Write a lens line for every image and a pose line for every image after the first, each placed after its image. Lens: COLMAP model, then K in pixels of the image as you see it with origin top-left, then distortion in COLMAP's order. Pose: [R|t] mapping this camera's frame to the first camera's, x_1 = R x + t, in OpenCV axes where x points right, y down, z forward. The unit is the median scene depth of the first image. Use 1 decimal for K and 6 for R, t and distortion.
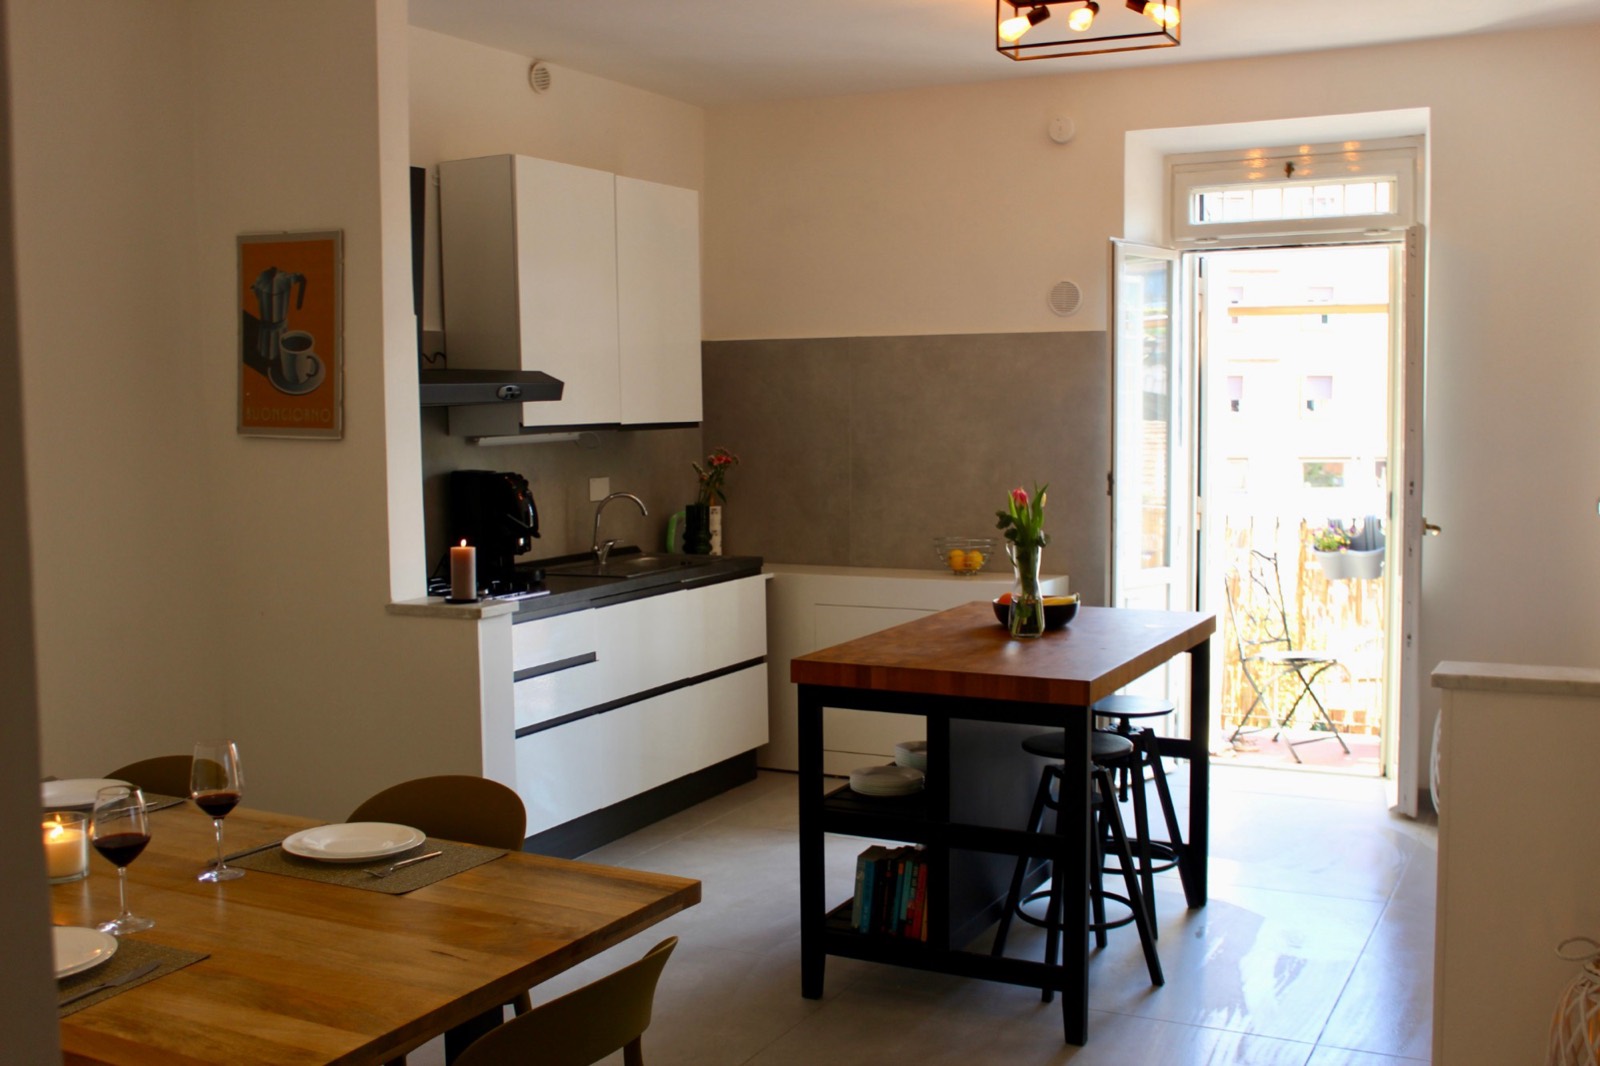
lens RADIAL K [[1653.9, 0, 800.0], [0, 1653.9, 533.0], [0, 0, 1]] dist [-0.071606, 0.015910]
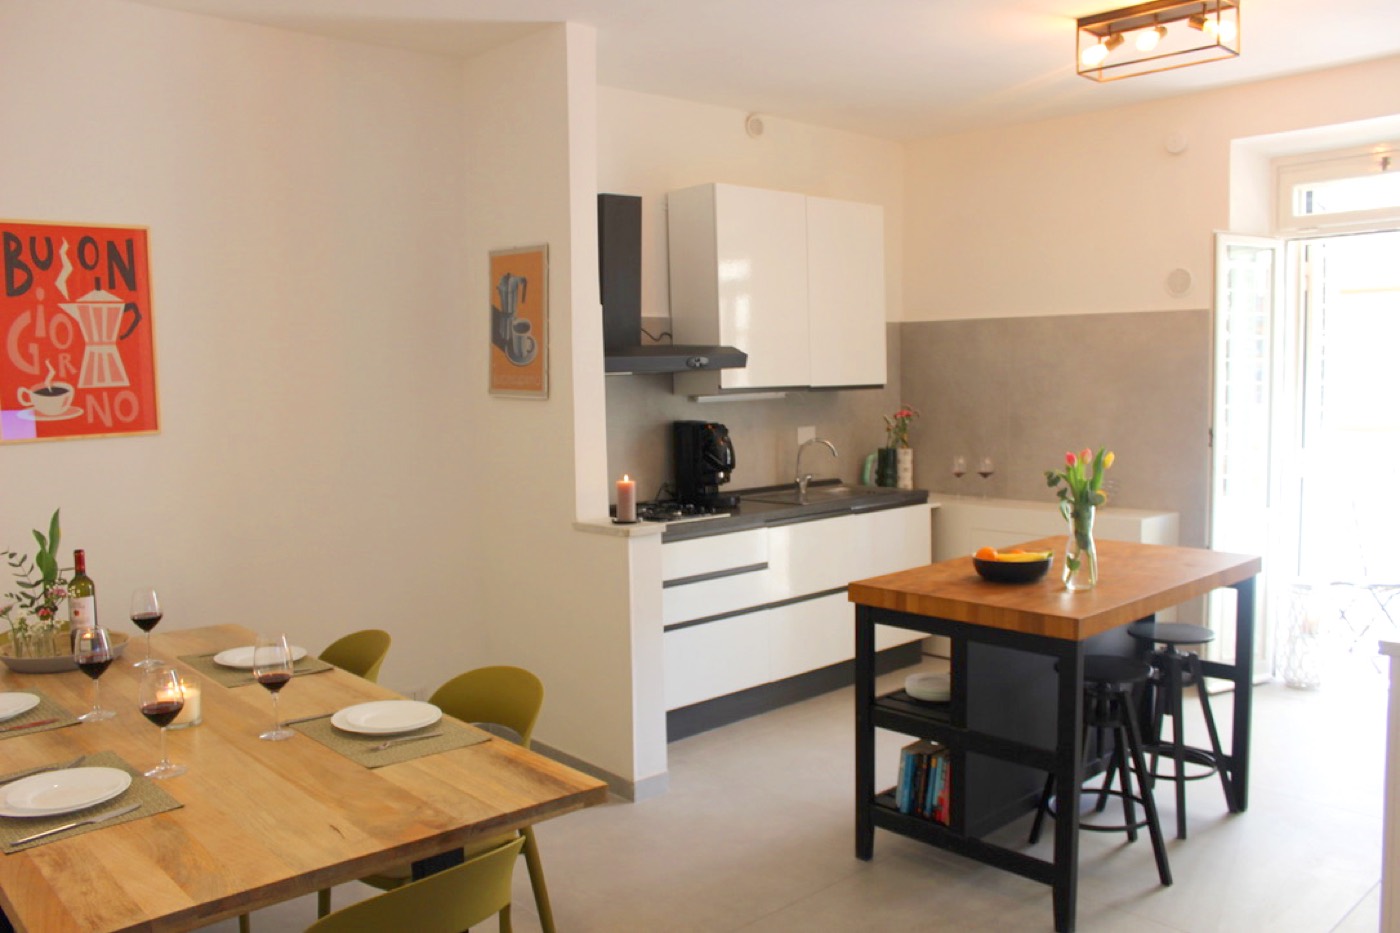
lens RADIAL K [[1152.2, 0, 700.0], [0, 1152.2, 466.5], [0, 0, 1]] dist [-0.150410, 0.128468]
pose [[0.940640, 0.021809, -0.338706, 0.131667], [-0.019636, 0.999759, 0.009841, -0.010867], [0.338839, -0.002606, 0.940841, 0.130789]]
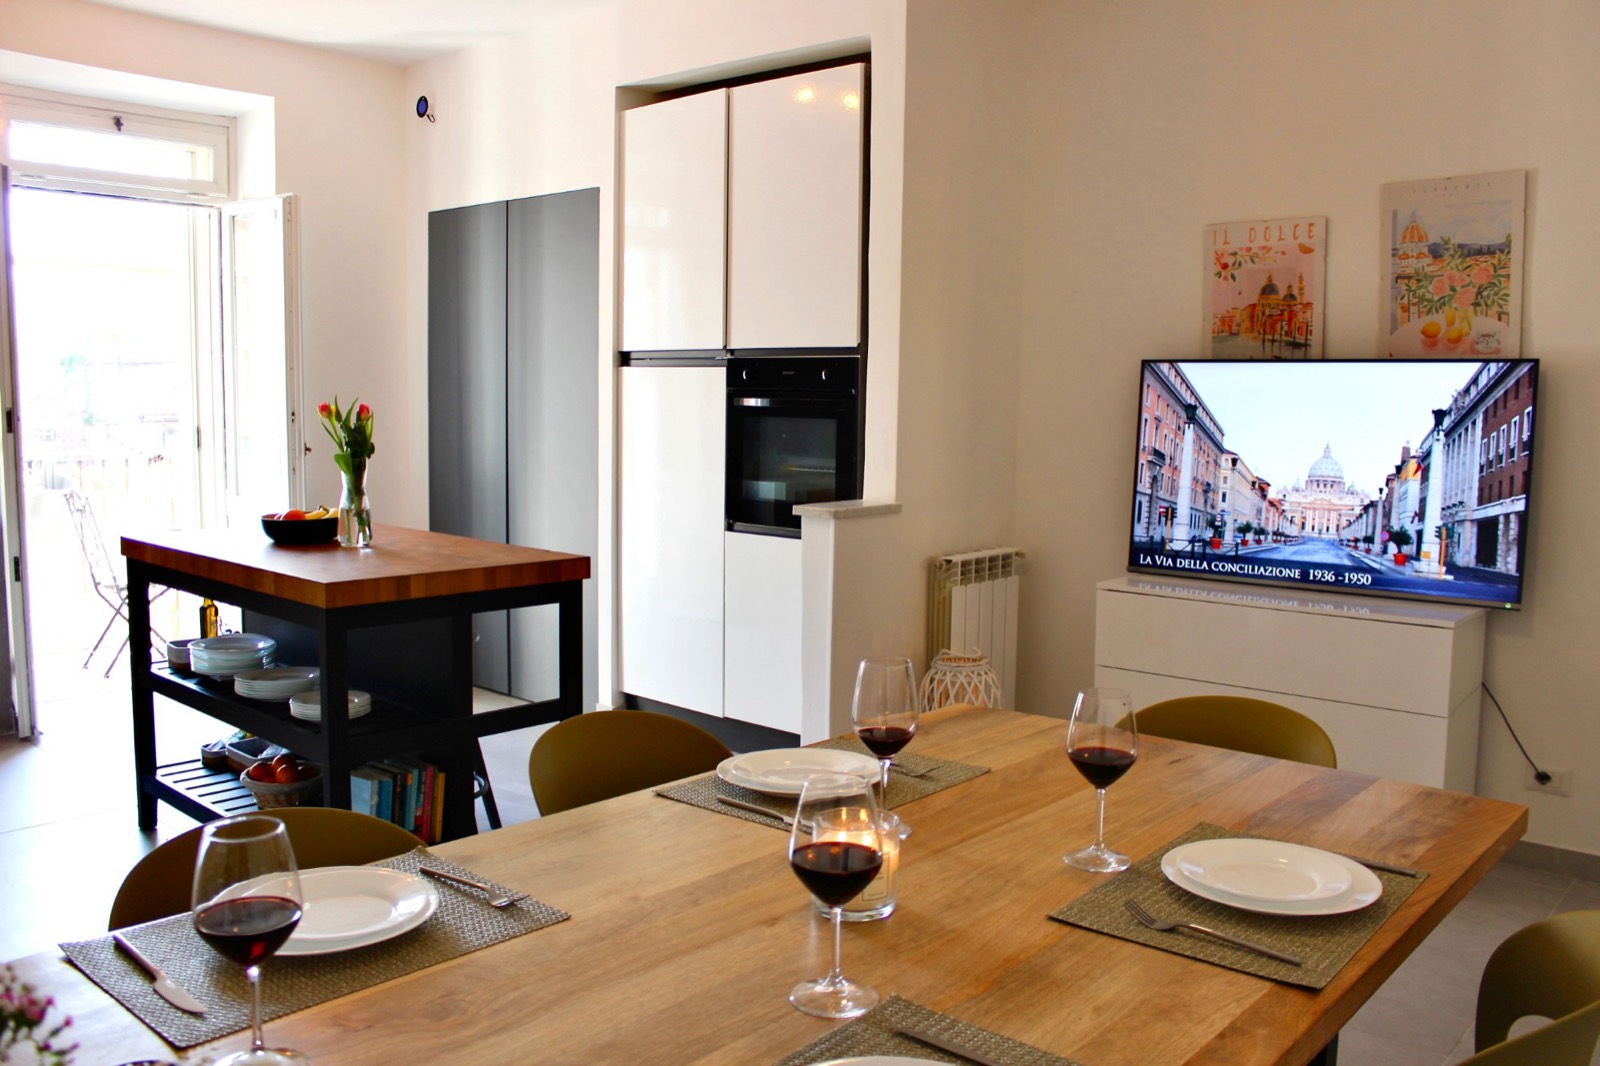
lens RADIAL K [[1316.7, 0, 800.0], [0, 1316.7, 533.0], [0, 0, 1]] dist [-0.150410, 0.128468]
pose [[0.230270, -0.088001, 0.969140, -0.471423], [0.061918, 0.995210, 0.075656, 0.008850], [-0.971155, 0.042586, 0.234616, 0.438008]]
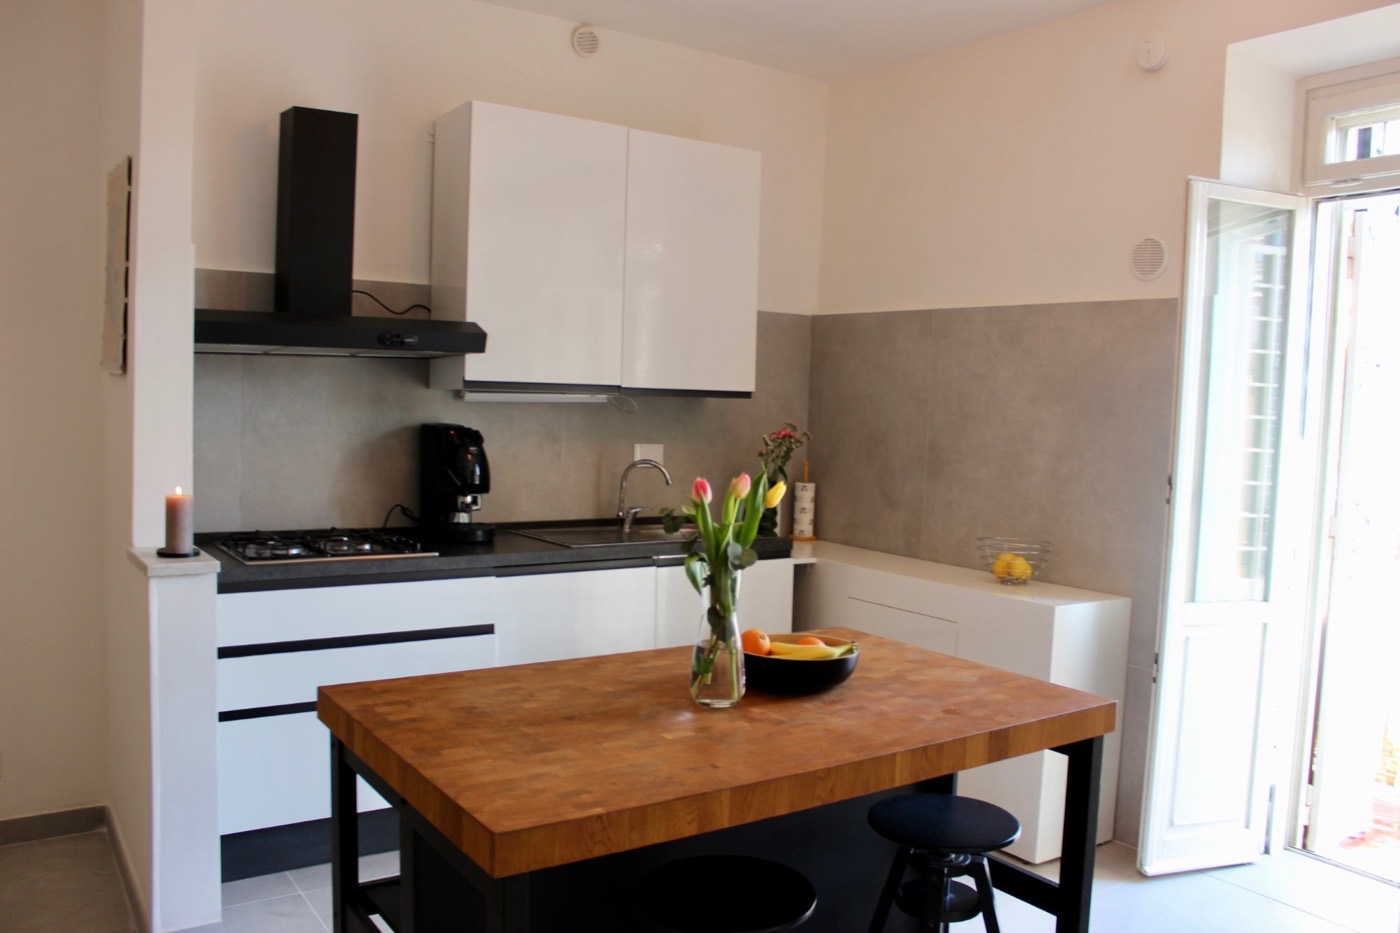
lens RADIAL K [[1152.2, 0, 700.0], [0, 1152.2, 466.5], [0, 0, 1]] dist [-0.150410, 0.128468]
pose [[0.882092, 0.069092, -0.465984, 0.272448], [-0.081298, 0.996671, -0.006115, -0.021707], [0.464010, 0.043277, 0.884772, 0.482968]]
